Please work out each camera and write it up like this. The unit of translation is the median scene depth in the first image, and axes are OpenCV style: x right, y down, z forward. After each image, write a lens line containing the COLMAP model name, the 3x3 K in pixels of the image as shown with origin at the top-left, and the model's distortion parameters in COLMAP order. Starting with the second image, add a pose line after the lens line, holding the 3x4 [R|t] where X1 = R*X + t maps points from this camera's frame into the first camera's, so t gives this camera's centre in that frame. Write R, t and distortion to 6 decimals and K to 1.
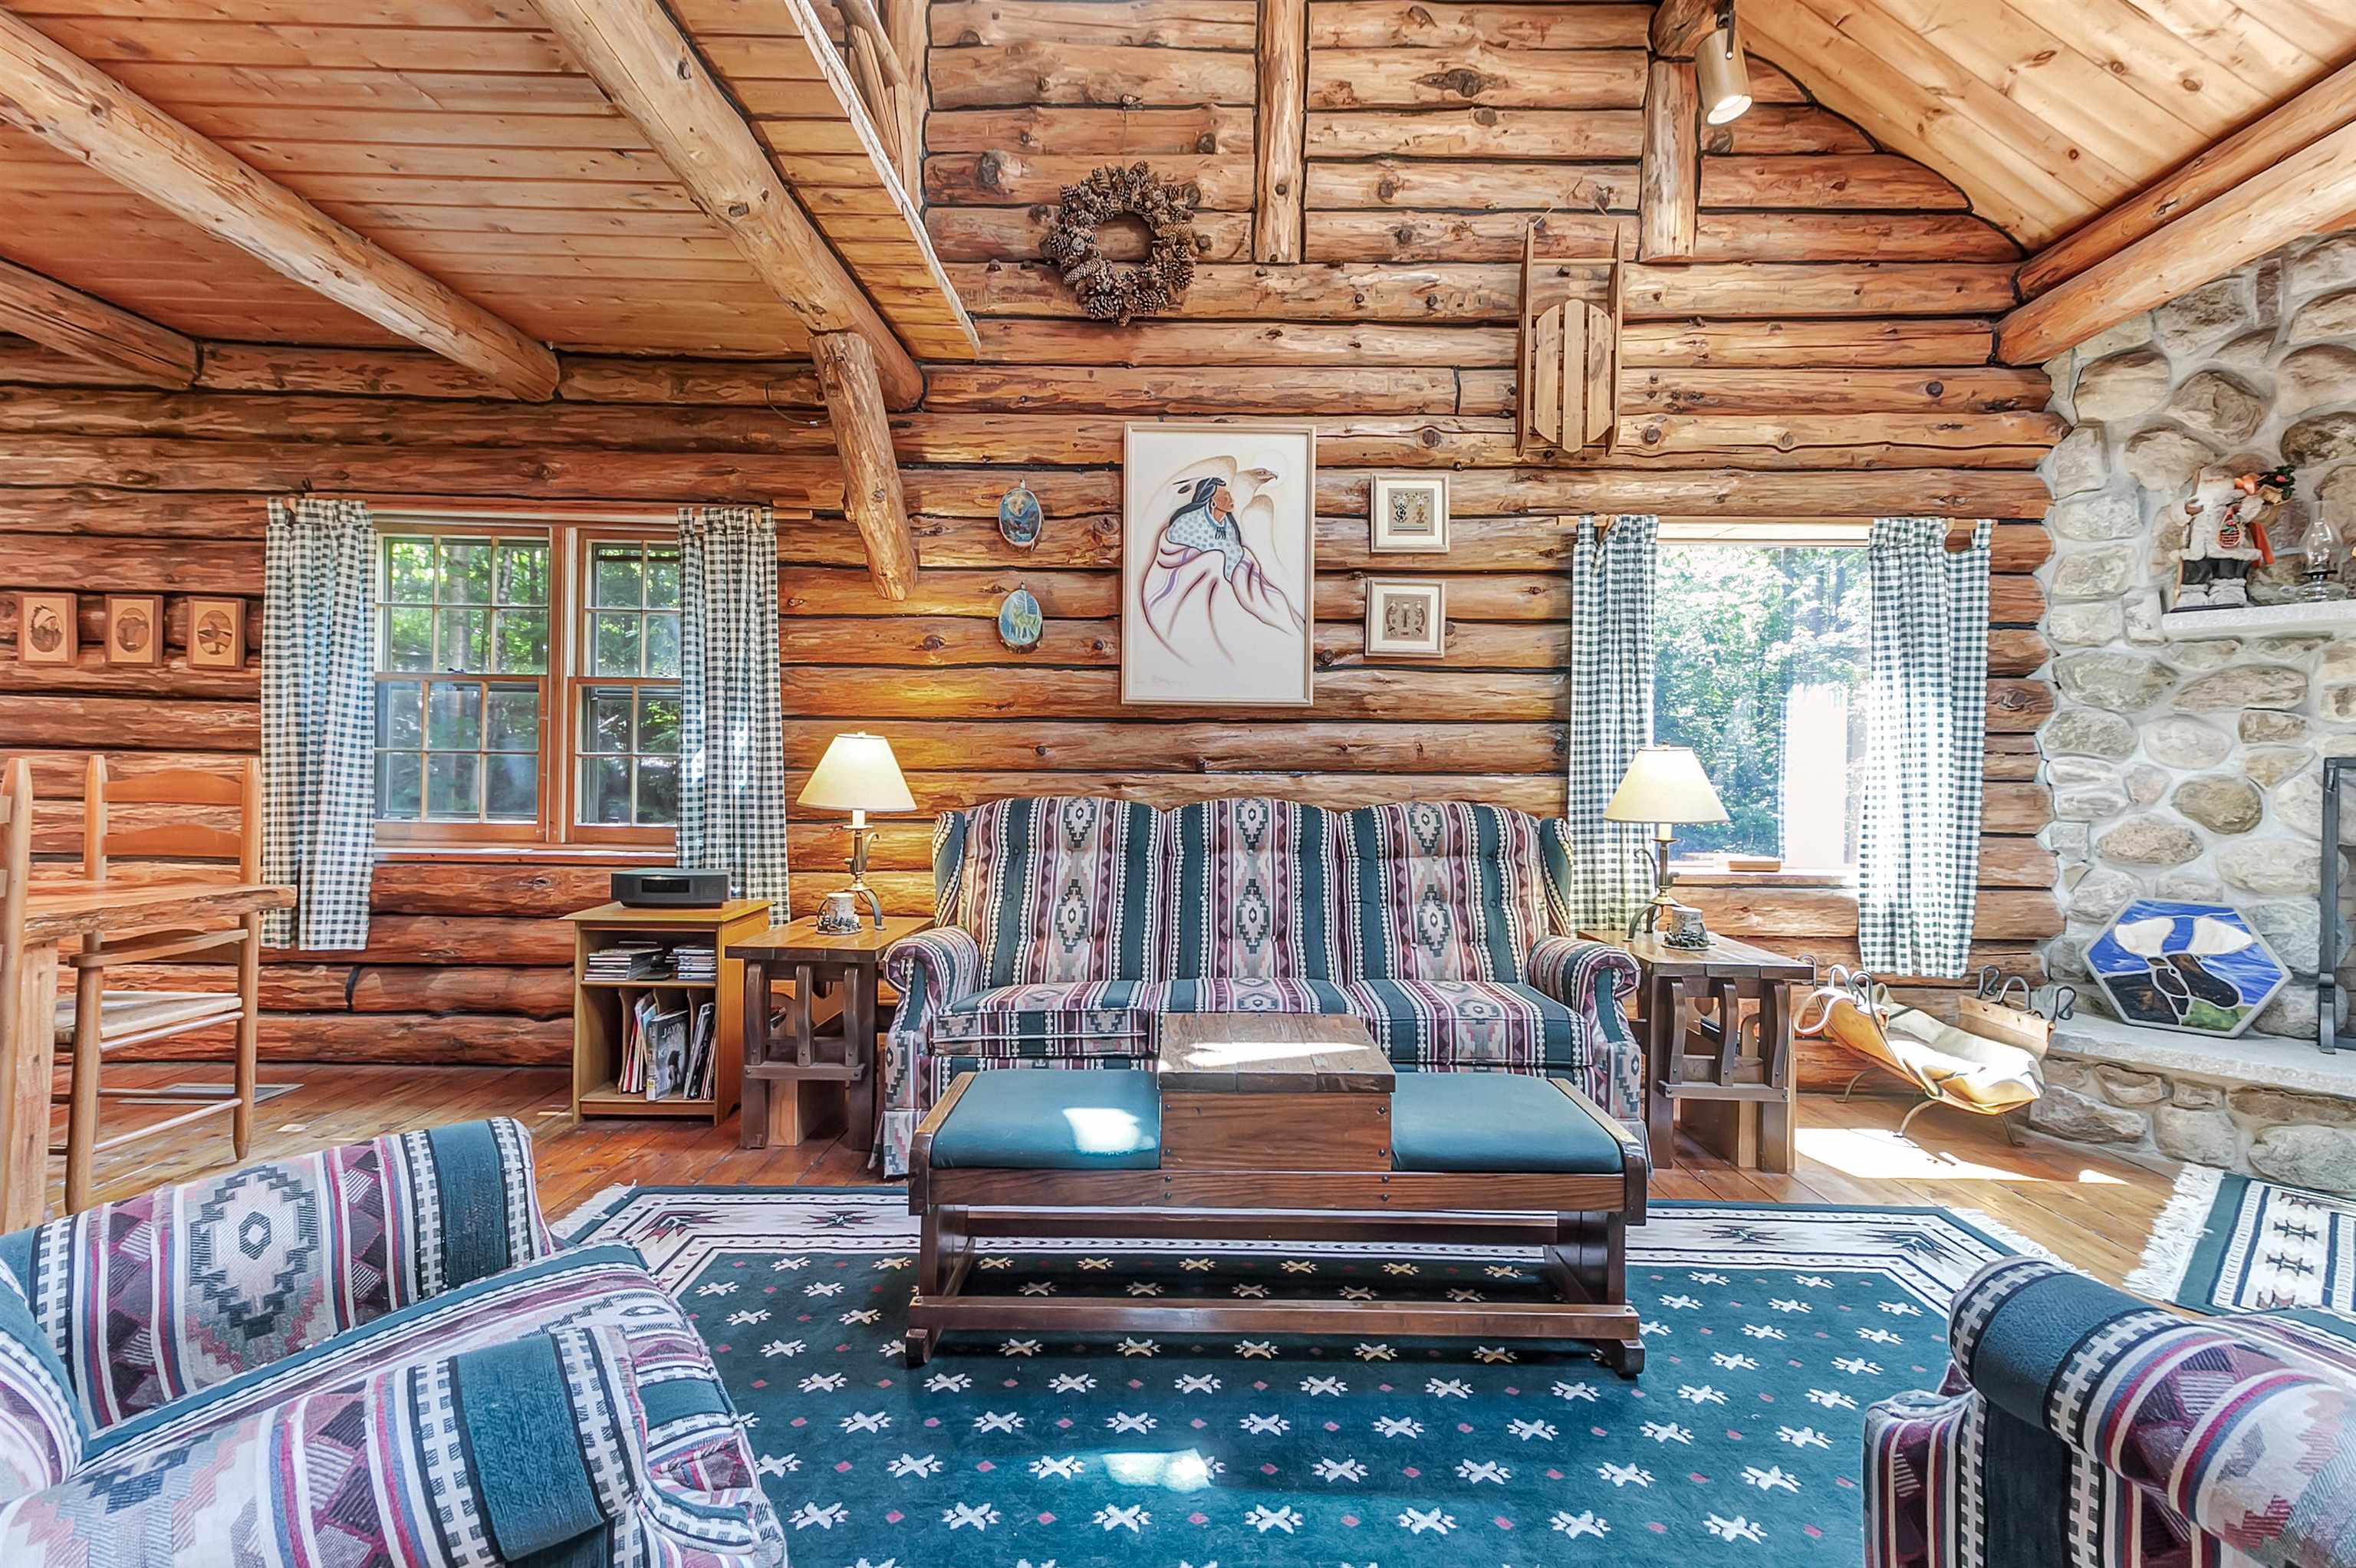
lens RADIAL K [[1096.1, 0, 1176.4], [0, 1096.1, 779.1], [0, 0, 1]] dist [0.023315, 0.002643]
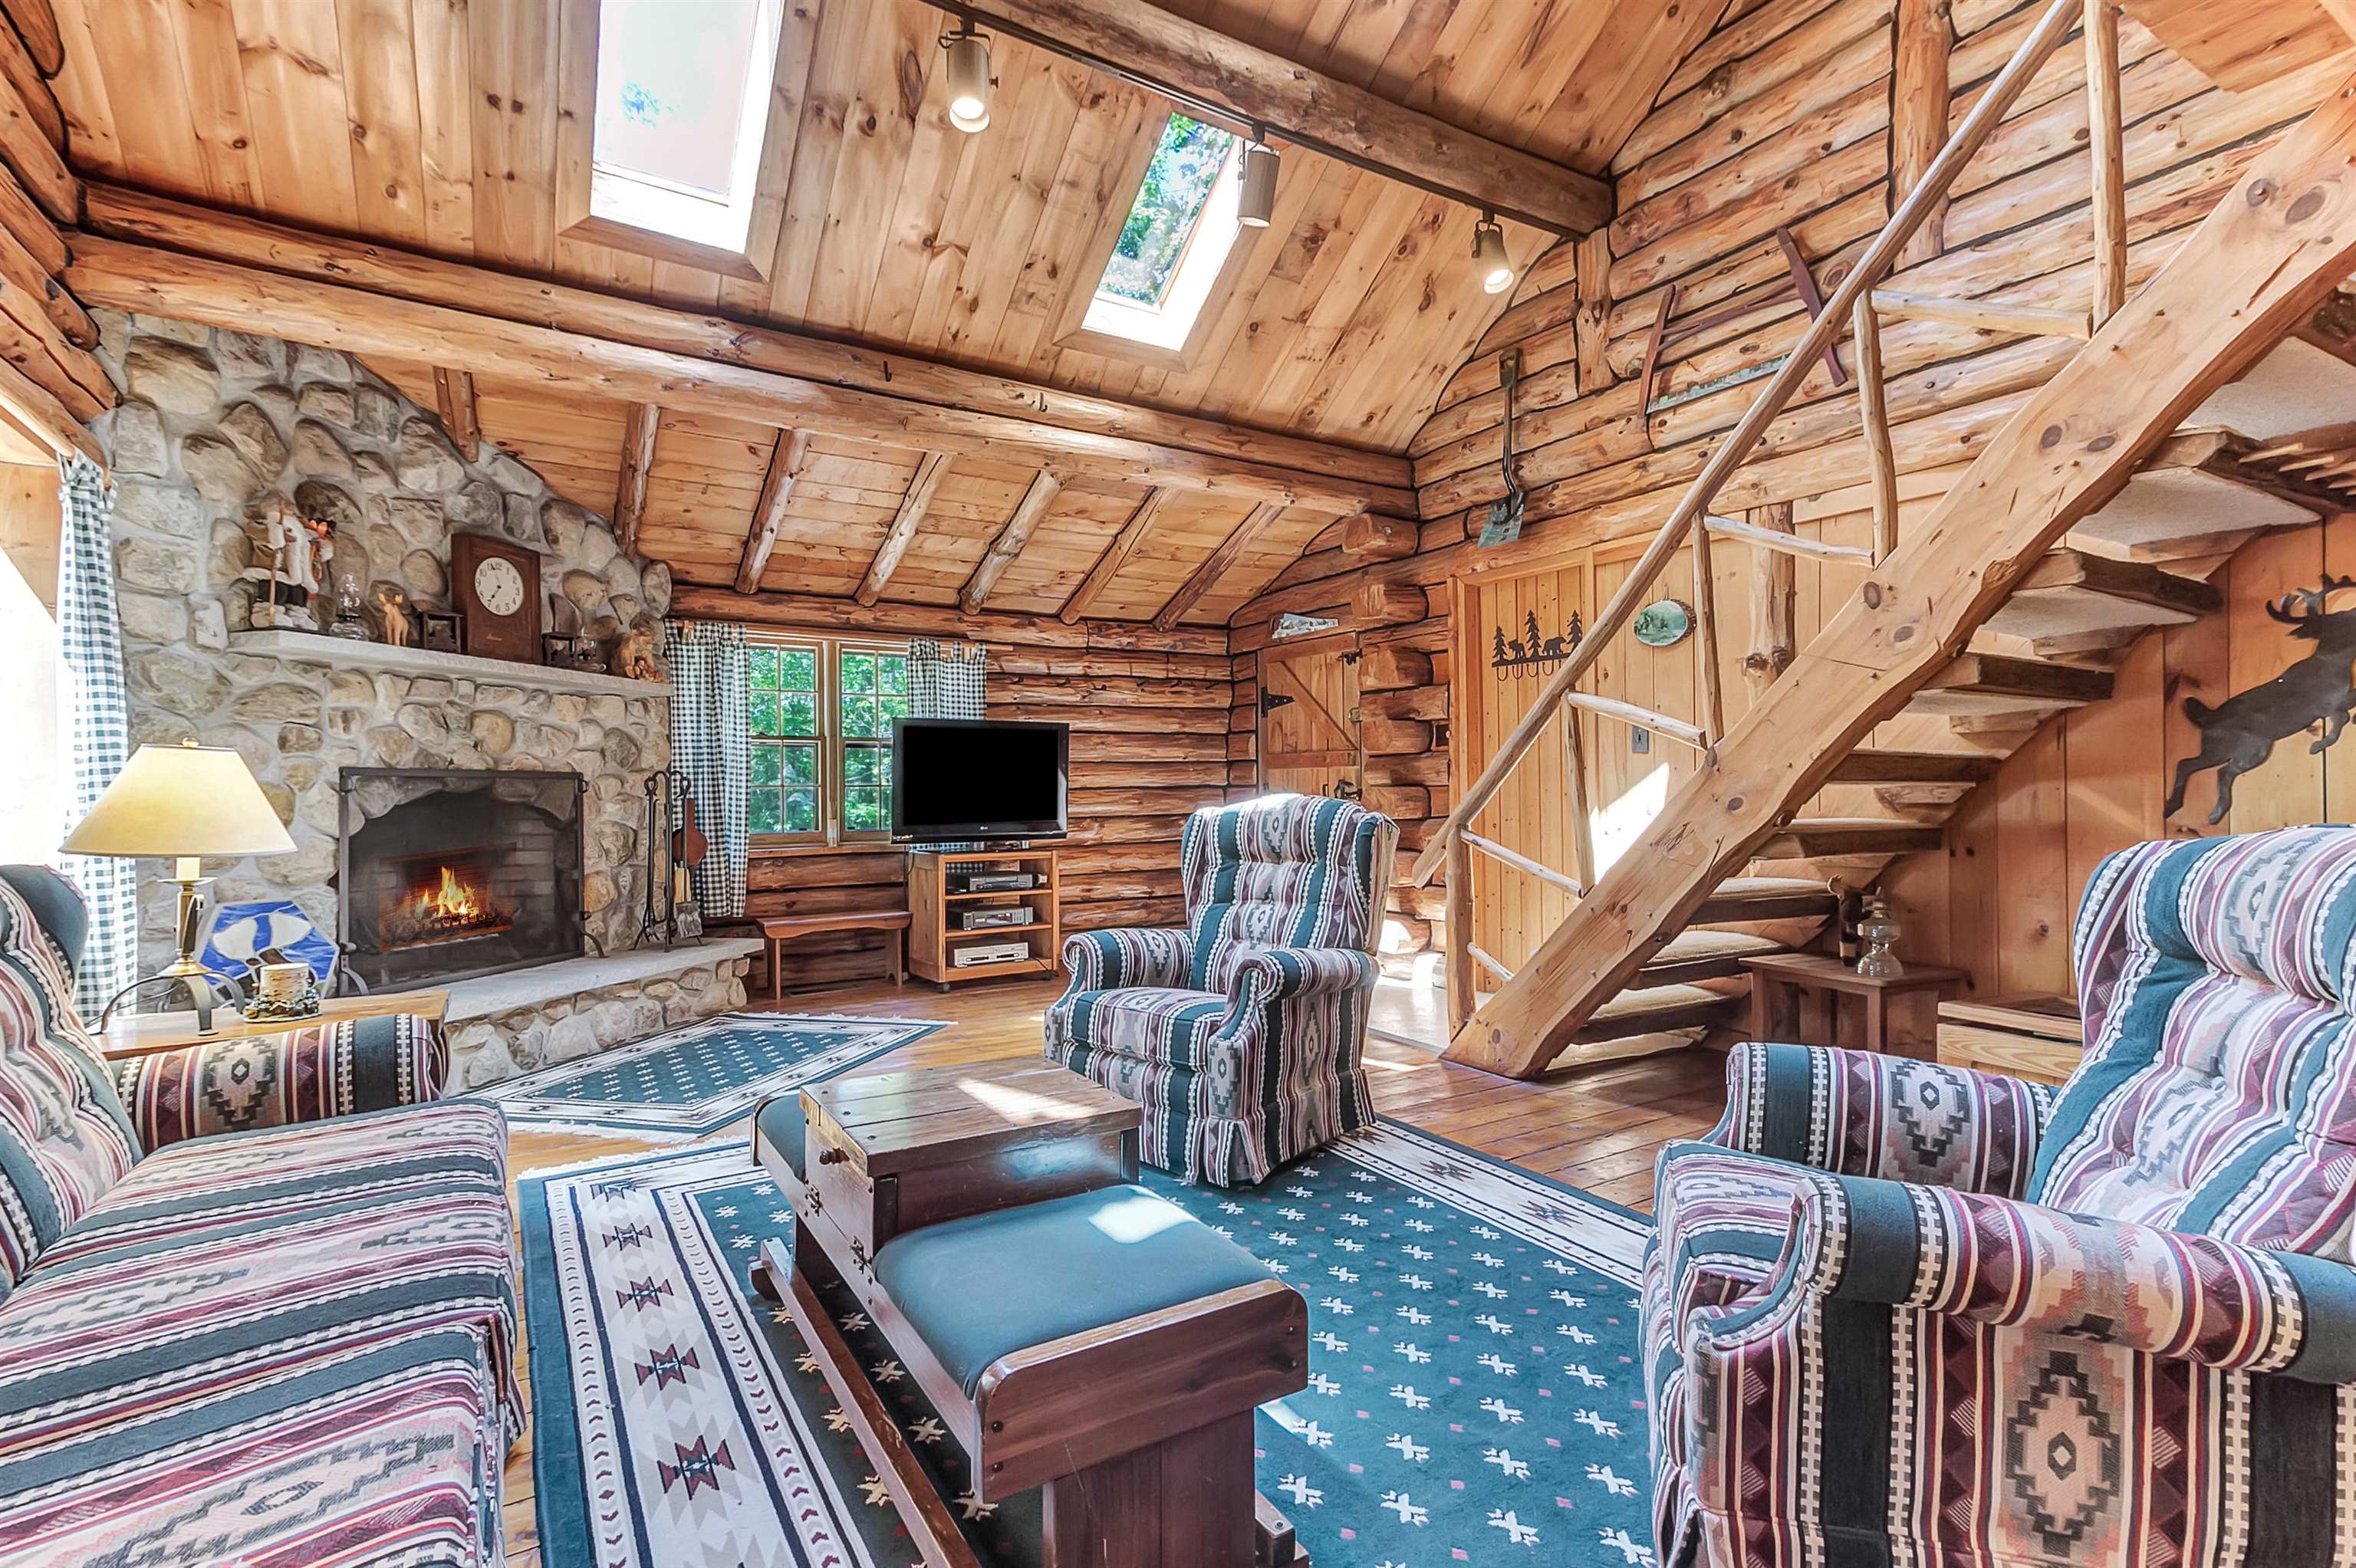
lens RADIAL K [[1096.1, 0, 1193.0], [0, 1096.1, 782.2], [0, 0, 1]] dist [0.023315, 0.002643]
pose [[-0.539067, -0.005644, 0.842244, -0.429886], [0.001435, 0.999970, 0.007620, -0.009285], [-0.842261, 0.005316, -0.539043, 0.762797]]
